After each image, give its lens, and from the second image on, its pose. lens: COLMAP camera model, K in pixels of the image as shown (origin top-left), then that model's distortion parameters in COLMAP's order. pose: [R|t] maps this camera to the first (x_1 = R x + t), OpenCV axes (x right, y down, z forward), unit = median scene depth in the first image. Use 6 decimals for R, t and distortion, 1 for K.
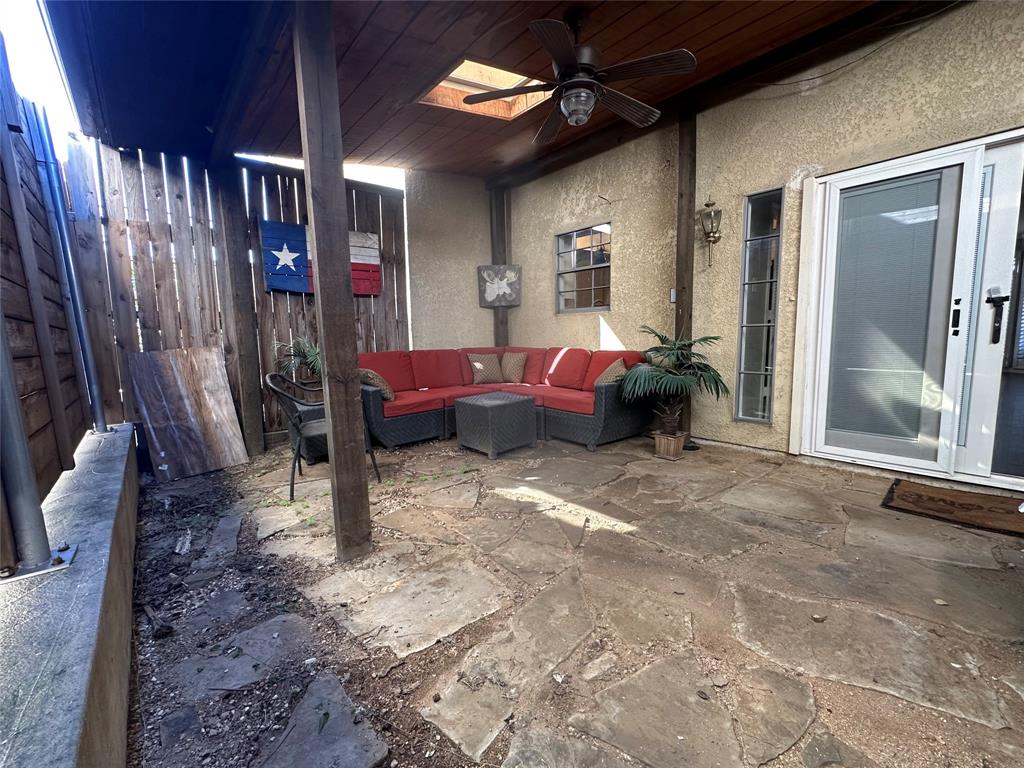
lens RADIAL K [[436.8, 0, 511.9], [0, 436.8, 384.8], [0, 0, 1]] dist [-0.000800, -0.000060]
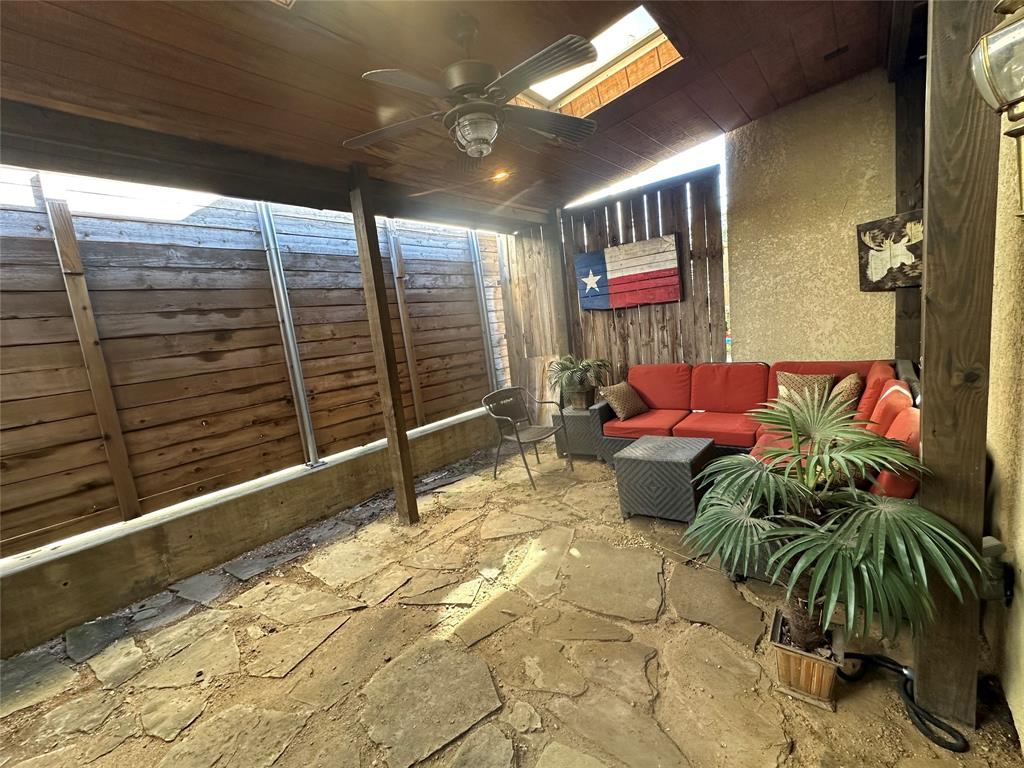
lens RADIAL K [[436.8, 0, 512.2], [0, 436.8, 383.8], [0, 0, 1]] dist [-0.000800, -0.000060]
pose [[0.191385, 0.142986, -0.971044, 0.633076], [-0.014545, 0.989636, 0.142857, -0.184137], [0.981407, -0.013217, 0.191481, 0.561494]]
